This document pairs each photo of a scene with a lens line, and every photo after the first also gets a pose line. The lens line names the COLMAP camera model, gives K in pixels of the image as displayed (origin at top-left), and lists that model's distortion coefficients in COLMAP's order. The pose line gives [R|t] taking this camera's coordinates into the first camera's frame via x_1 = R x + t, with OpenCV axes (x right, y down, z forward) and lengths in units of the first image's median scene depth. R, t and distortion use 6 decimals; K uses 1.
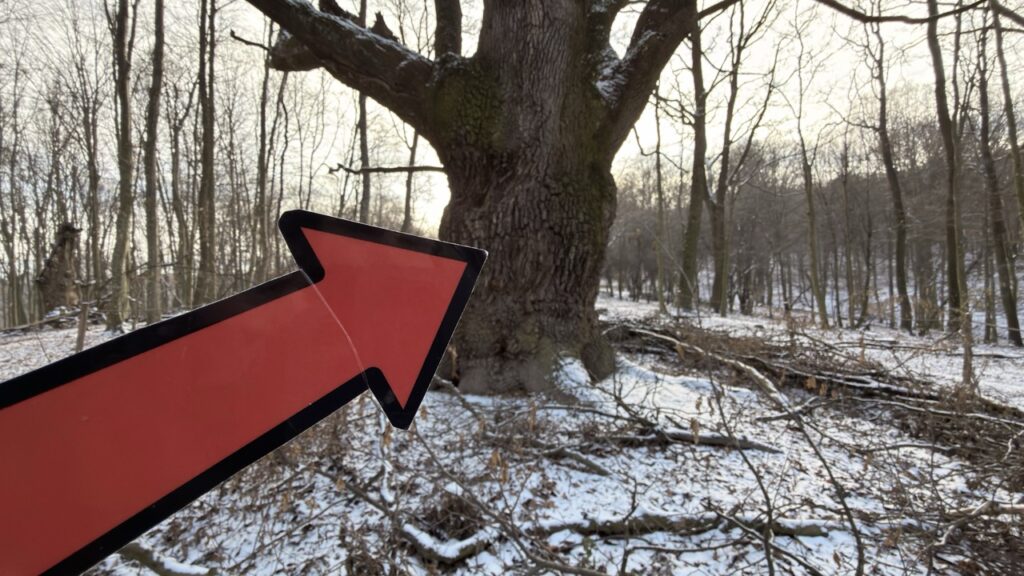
lens RADIAL K [[401.5, 0, 512.7], [0, 401.5, 291.9], [0, 0, 1]] dist [-0.010202, -0.000063]
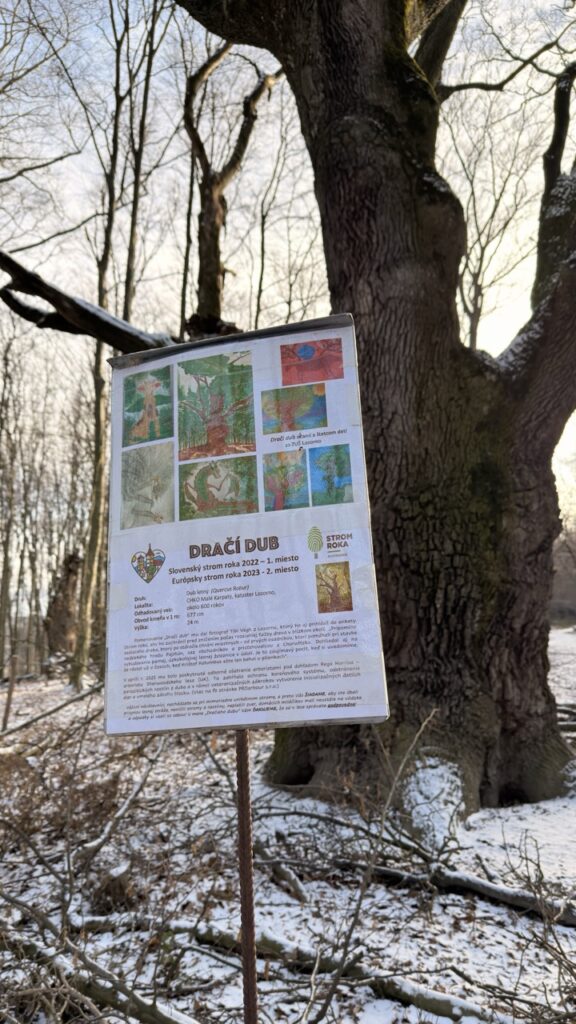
lens RADIAL K [[704.3, 0, 288.0], [0, 704.3, 512.0], [0, 0, 1]] dist [0.090267, -0.083782]
pose [[0.843804, -0.085190, -0.529846, 0.590015], [-0.004889, 0.986059, -0.166326, -0.040893], [0.536629, 0.142937, 0.831624, -0.180610]]
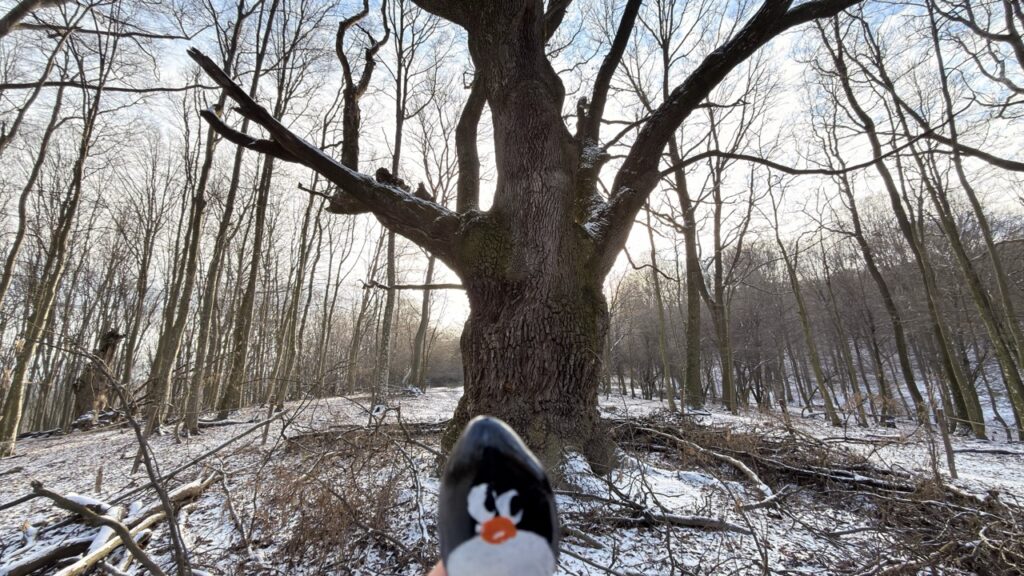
lens RADIAL K [[400.6, 0, 511.0], [0, 400.6, 292.3], [0, 0, 1]] dist [-0.001367, -0.000062]
pose [[0.999391, -0.018189, -0.029784, 0.004554], [0.010625, 0.971507, -0.236771, -0.010851], [0.033242, 0.236310, 0.971109, -0.227329]]
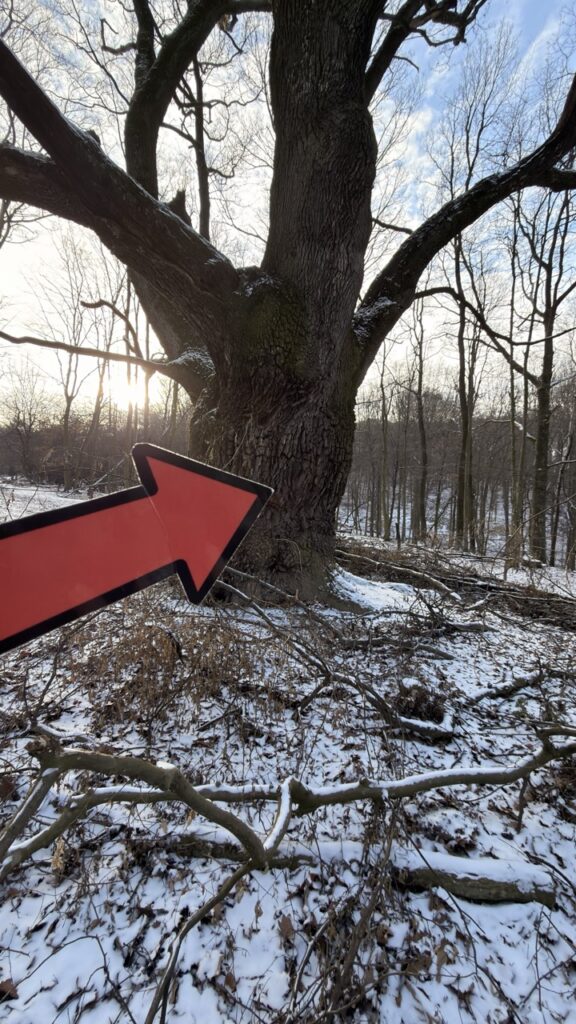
lens RADIAL K [[400.2, 0, 288.0], [0, 400.2, 512.0], [0, 0, 1]] dist [0.000376, 0.000005]
pose [[0.873639, 0.048907, 0.484111, -0.528041], [-0.064440, 0.997801, 0.015488, -0.009931], [-0.482289, -0.044727, 0.874870, 0.067149]]
